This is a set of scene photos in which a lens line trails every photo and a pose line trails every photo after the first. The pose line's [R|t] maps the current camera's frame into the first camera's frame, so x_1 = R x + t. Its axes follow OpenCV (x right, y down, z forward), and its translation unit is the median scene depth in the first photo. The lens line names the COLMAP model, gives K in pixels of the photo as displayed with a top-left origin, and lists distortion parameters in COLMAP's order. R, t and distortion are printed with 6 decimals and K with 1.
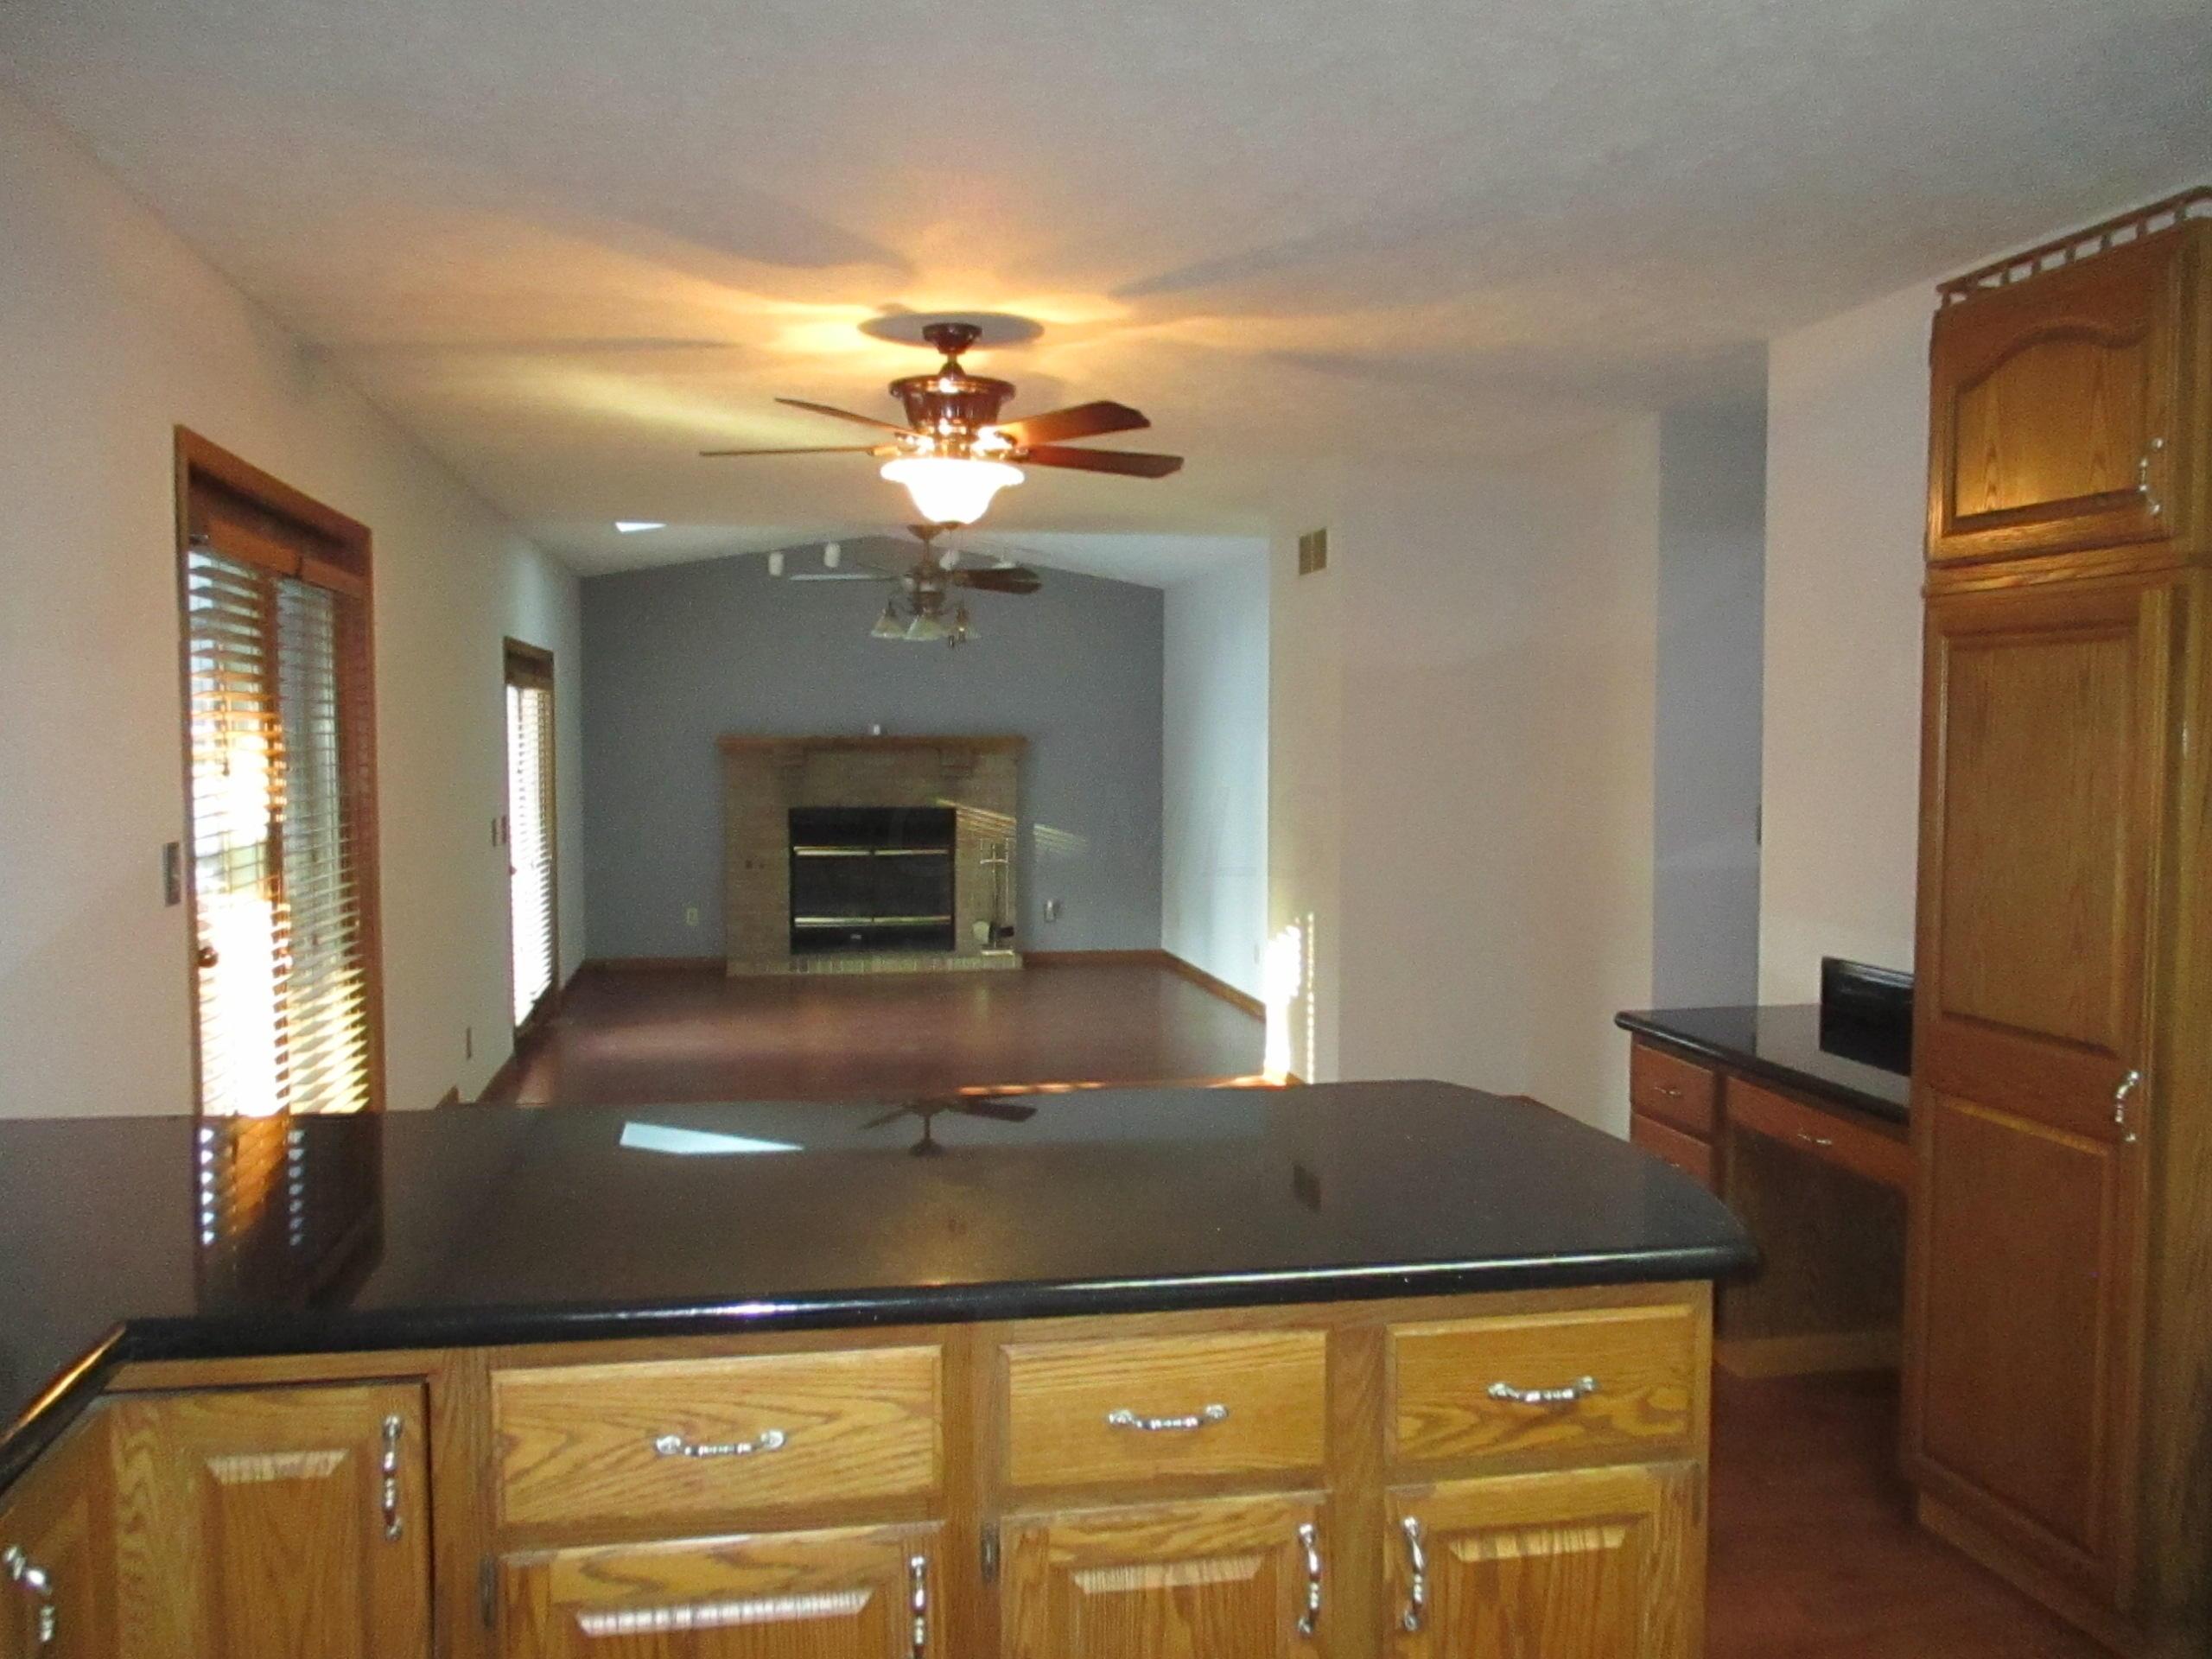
lens RADIAL K [[1844.4, 0, 1102.8], [0, 1844.4, 831.6], [0, 0, 1]] dist [-0.013558, 0.003659]
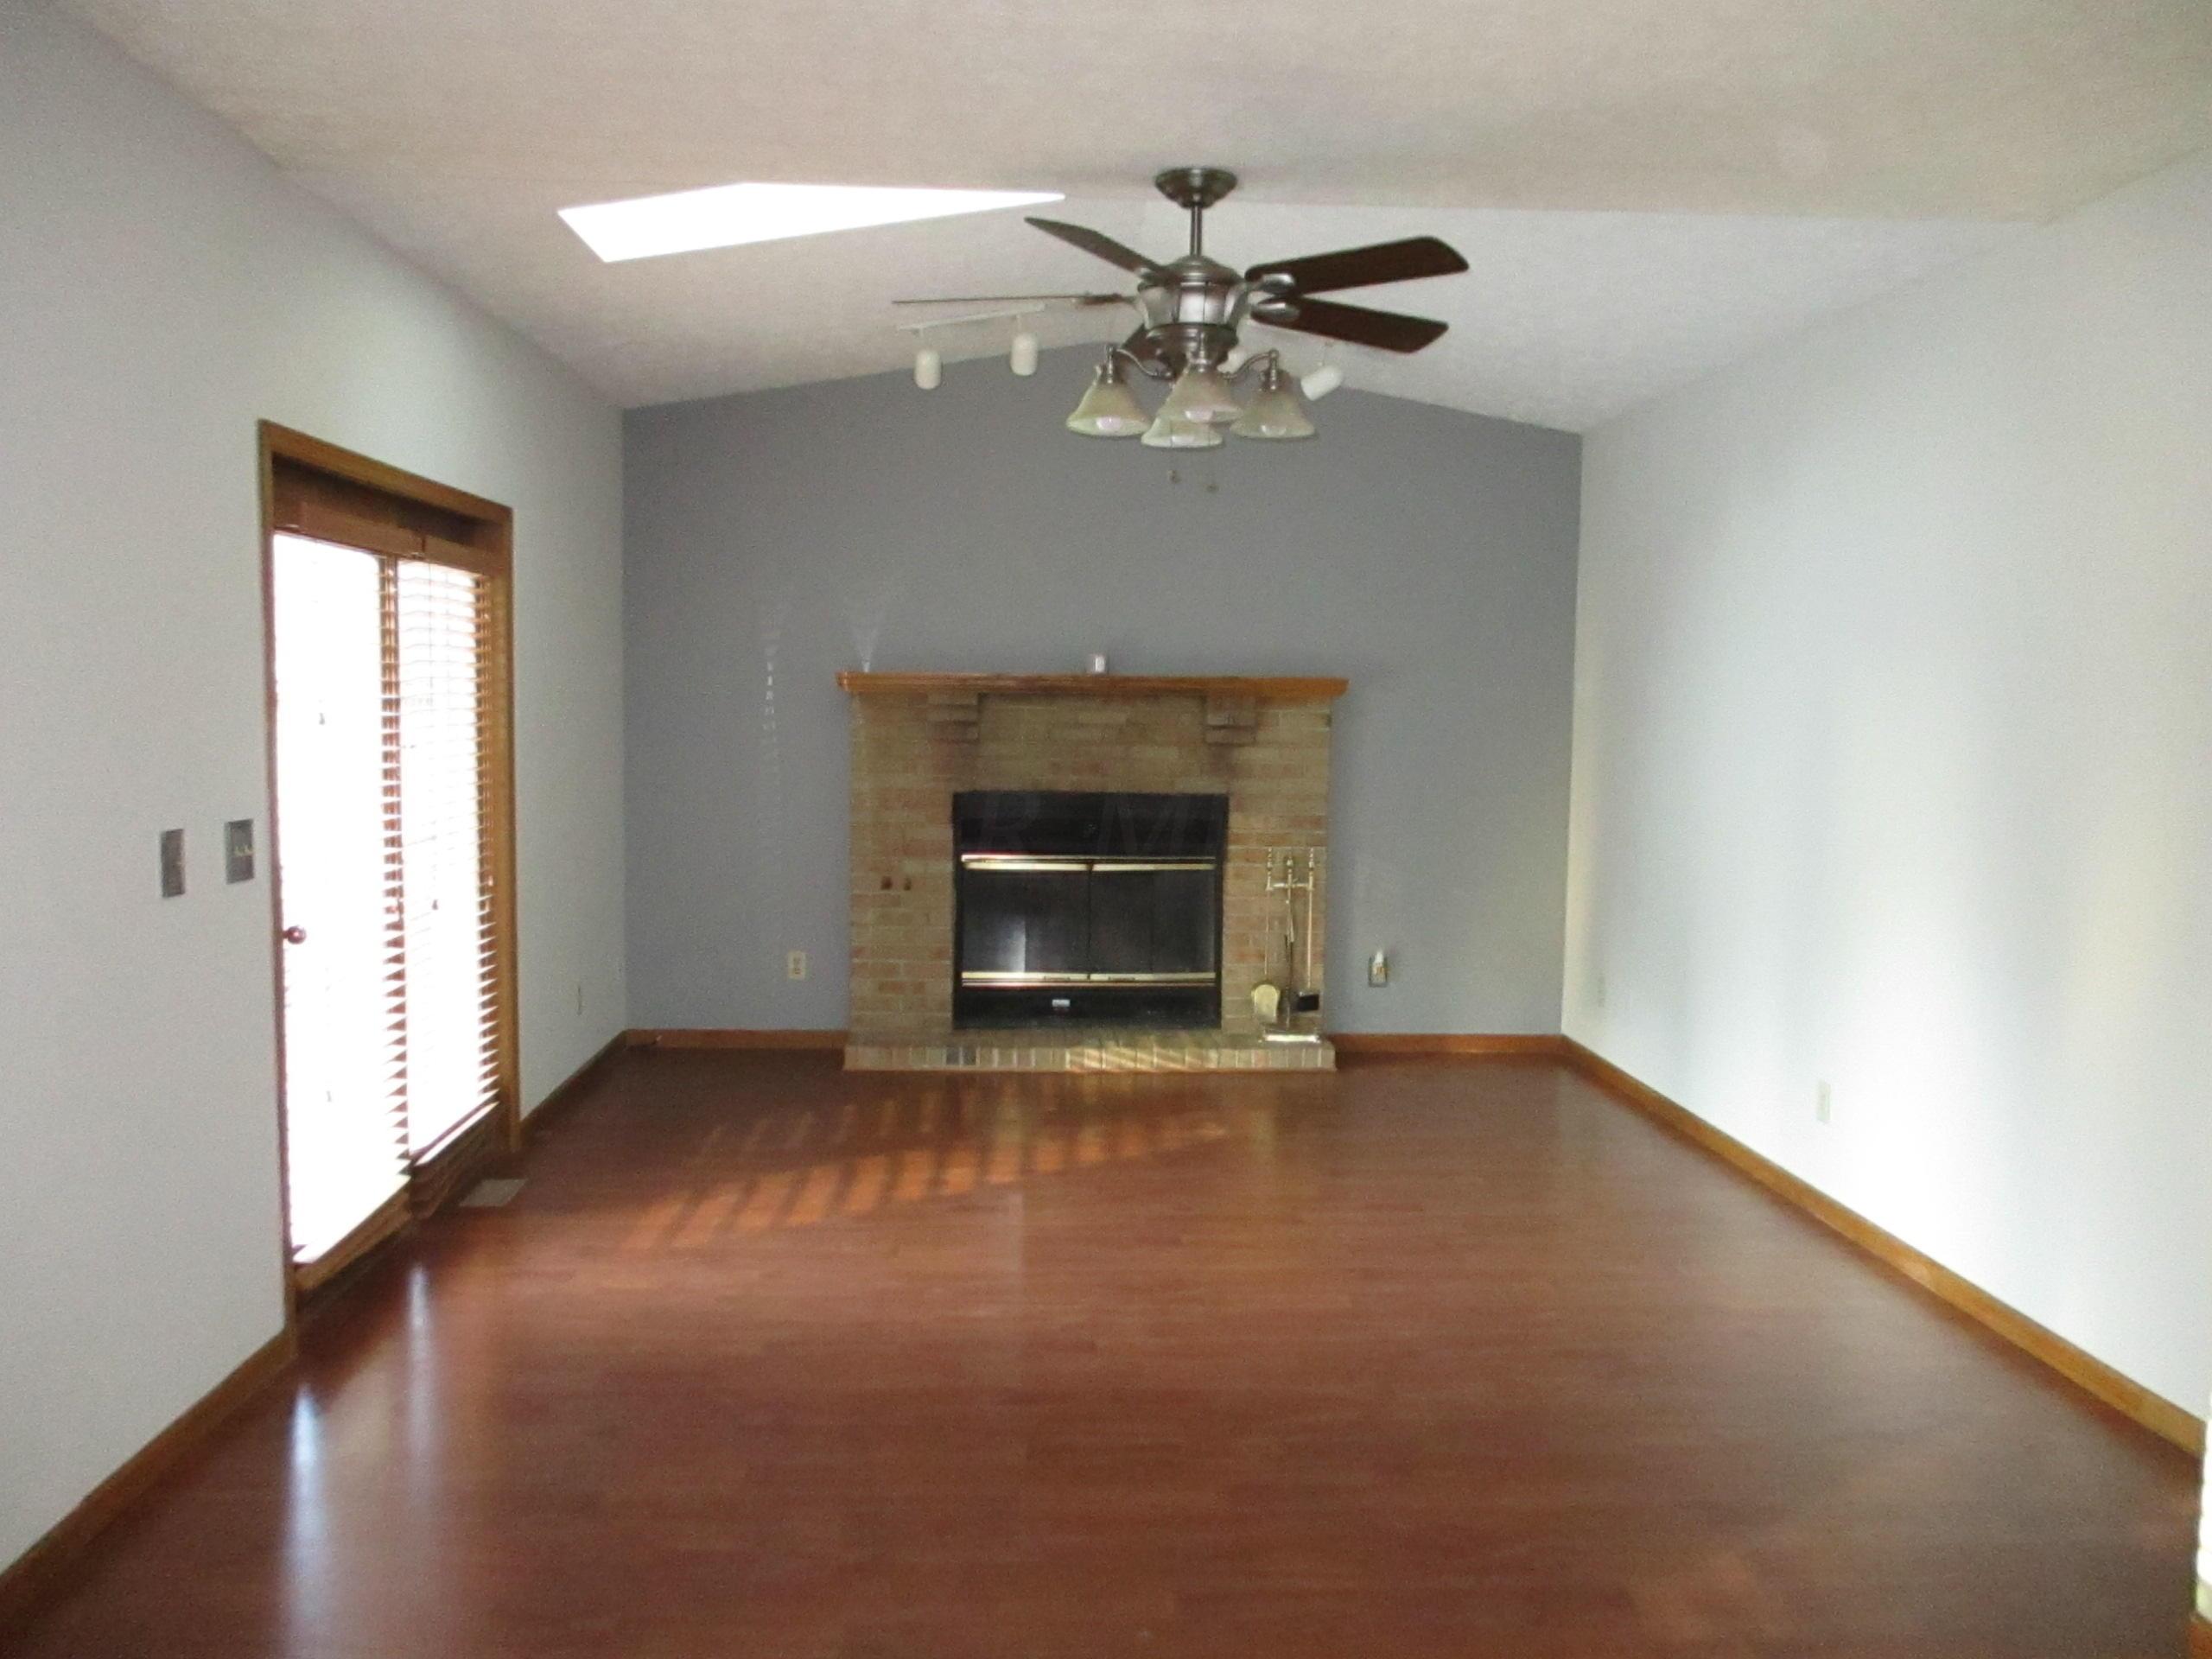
lens RADIAL K [[1844.4, 0, 1111.8], [0, 1844.4, 830.0], [0, 0, 1]] dist [-0.013558, 0.003659]
pose [[0.991725, 0.020587, -0.126720, -0.040856], [-0.018487, 0.999672, 0.017729, -0.011817], [0.127043, -0.015240, 0.991780, 0.399821]]
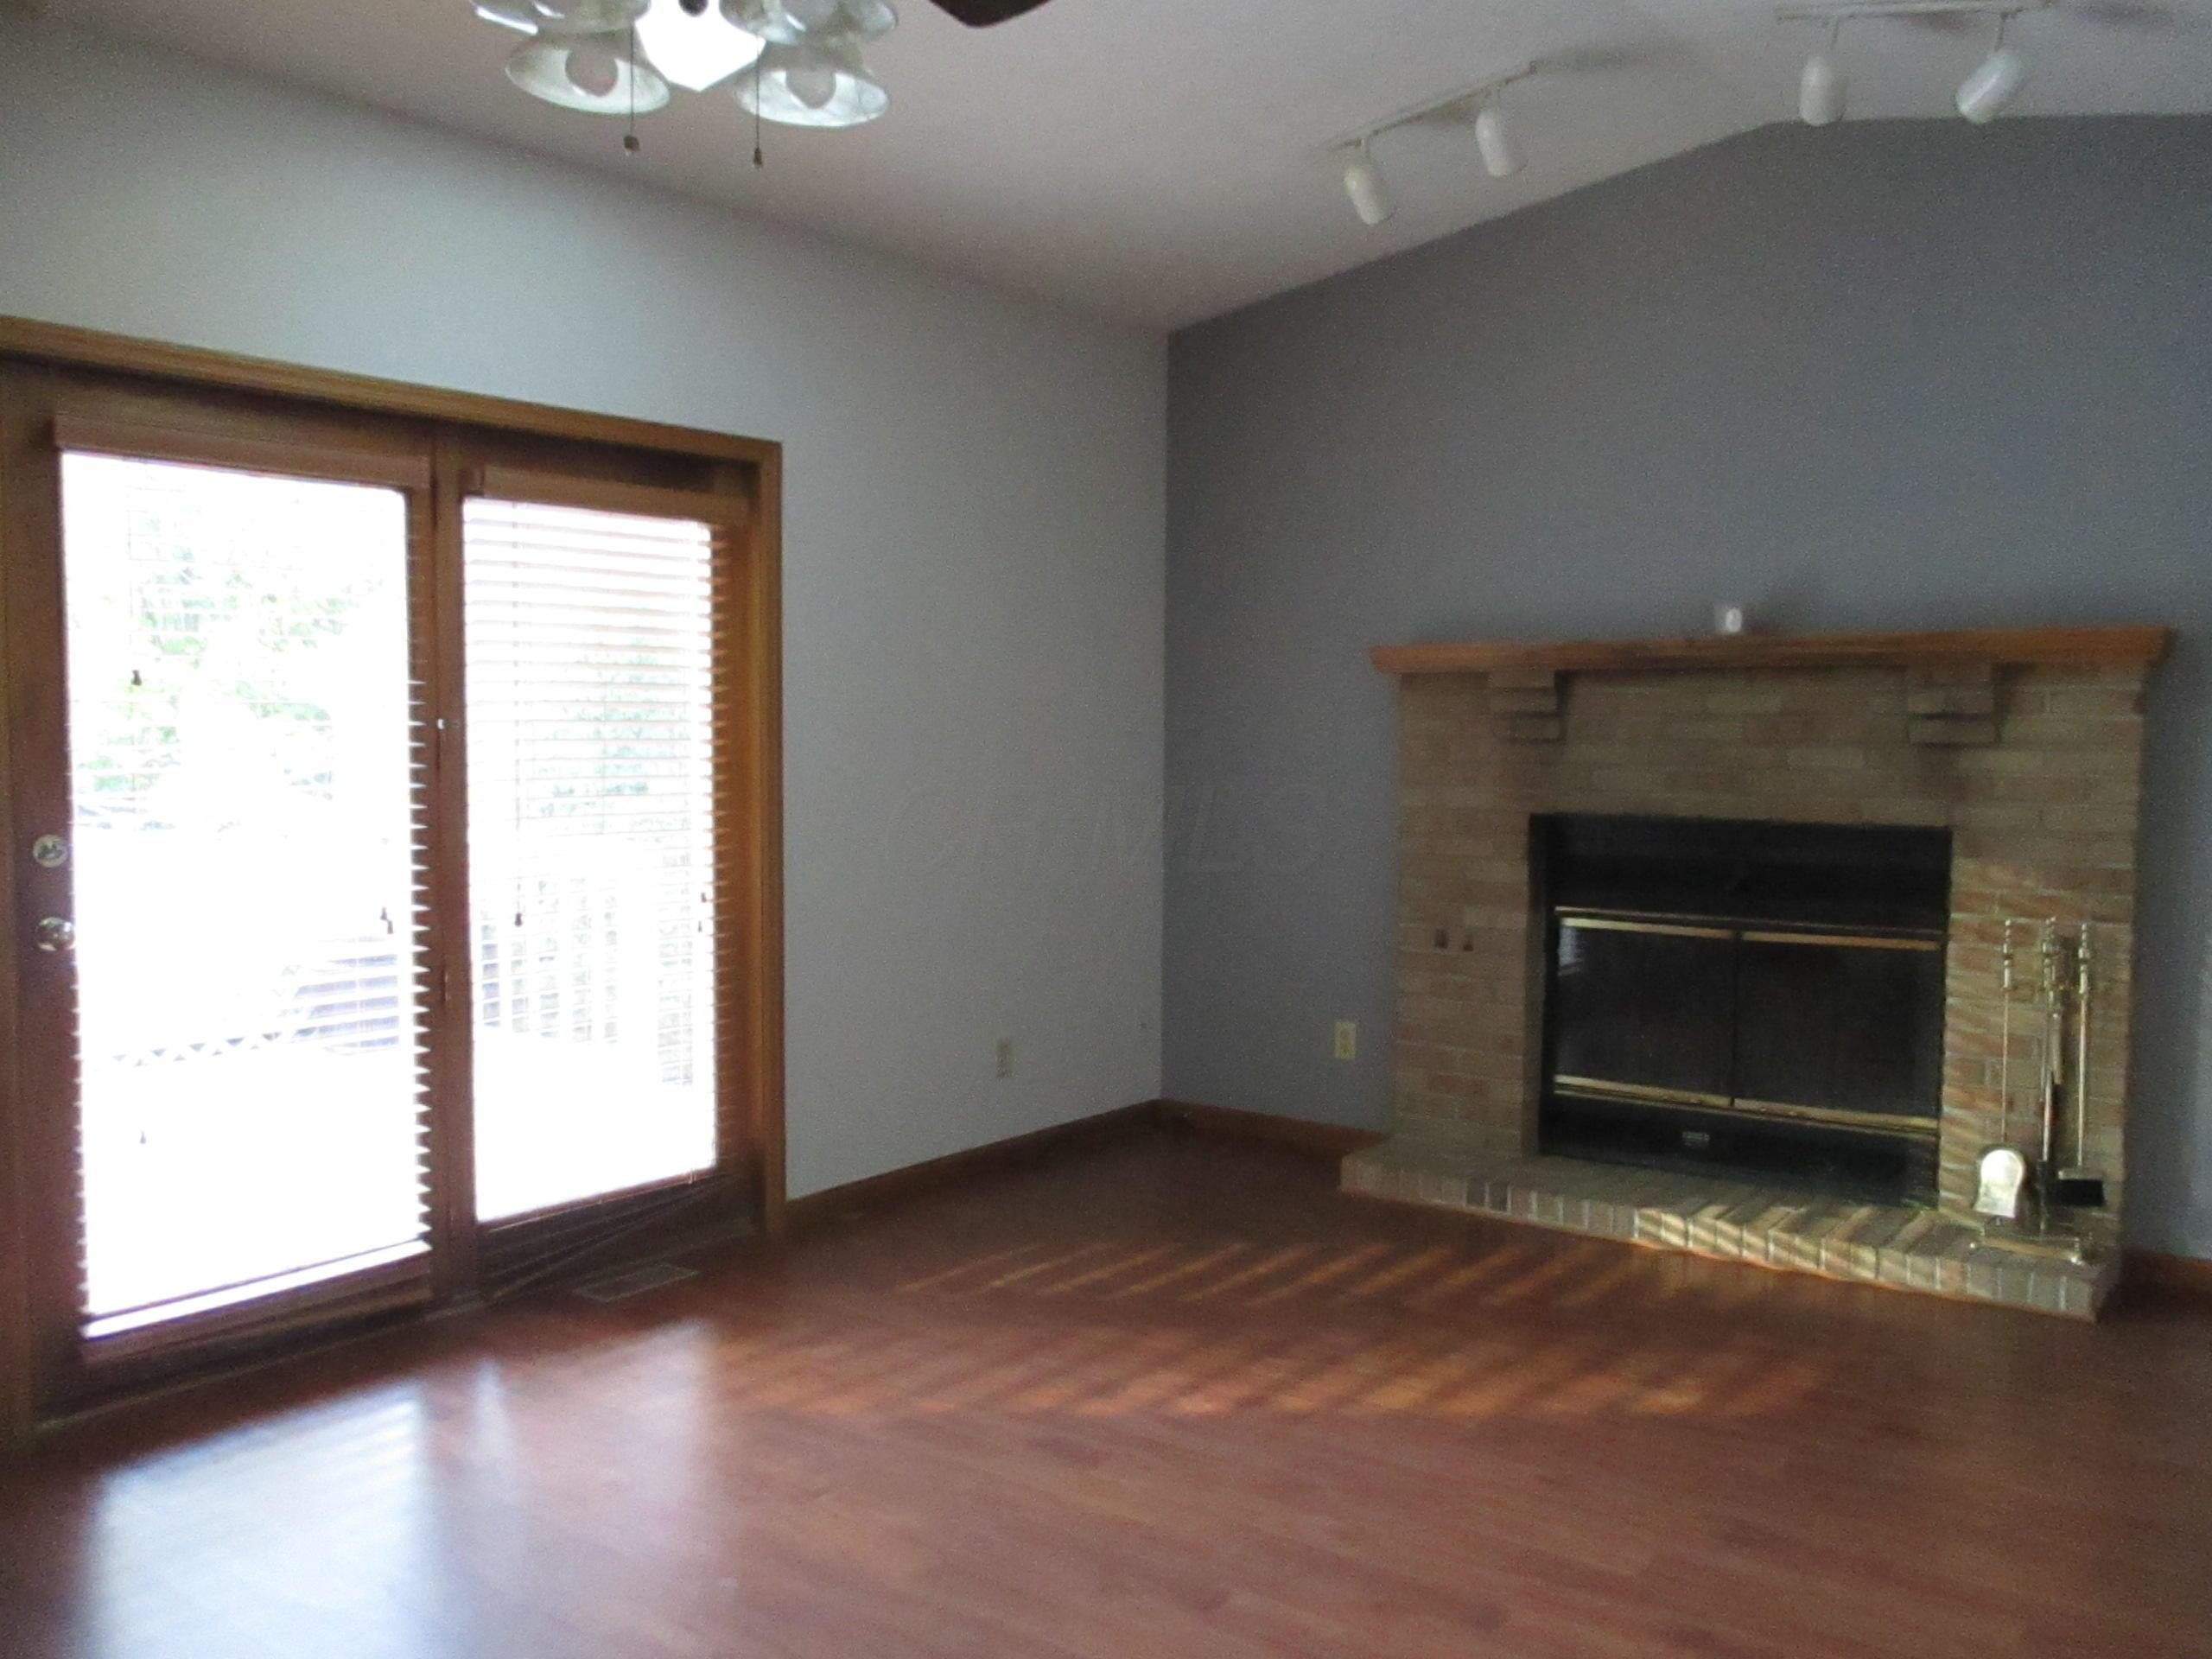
lens RADIAL K [[1844.4, 0, 1121.7], [0, 1844.4, 838.3], [0, 0, 1]] dist [-0.013558, 0.003659]
pose [[0.677763, 0.046173, -0.733829, 0.076675], [-0.043143, 0.998804, 0.022999, -0.012706], [0.734014, 0.016071, 0.678945, 0.638920]]
